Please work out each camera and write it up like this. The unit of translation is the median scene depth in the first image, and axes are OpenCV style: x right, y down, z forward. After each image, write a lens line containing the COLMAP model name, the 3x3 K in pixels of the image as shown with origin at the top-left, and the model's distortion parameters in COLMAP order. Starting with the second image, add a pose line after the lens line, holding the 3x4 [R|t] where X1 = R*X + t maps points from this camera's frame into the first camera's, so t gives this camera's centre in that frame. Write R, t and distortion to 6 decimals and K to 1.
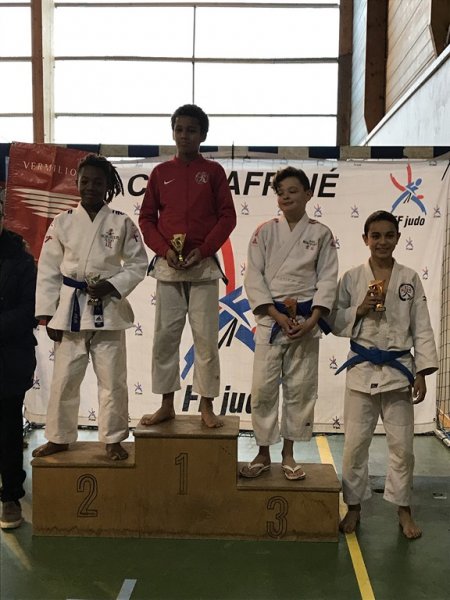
lens RADIAL K [[834.3, 0, 225.0], [0, 834.3, 300.0], [0, 0, 1]] dist [0.076745, -0.003046]
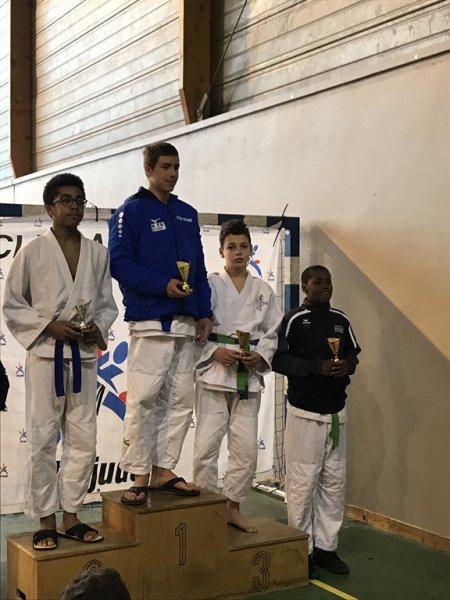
lens RADIAL K [[949.1, 0, 225.0], [0, 949.1, 300.0], [0, 0, 1]] dist [0.287062, -1.379361]
pose [[0.843241, -0.017928, 0.537237, -0.463609], [0.044884, 0.998302, -0.037136, -0.029448], [-0.535659, 0.055428, 0.842613, -0.011986]]
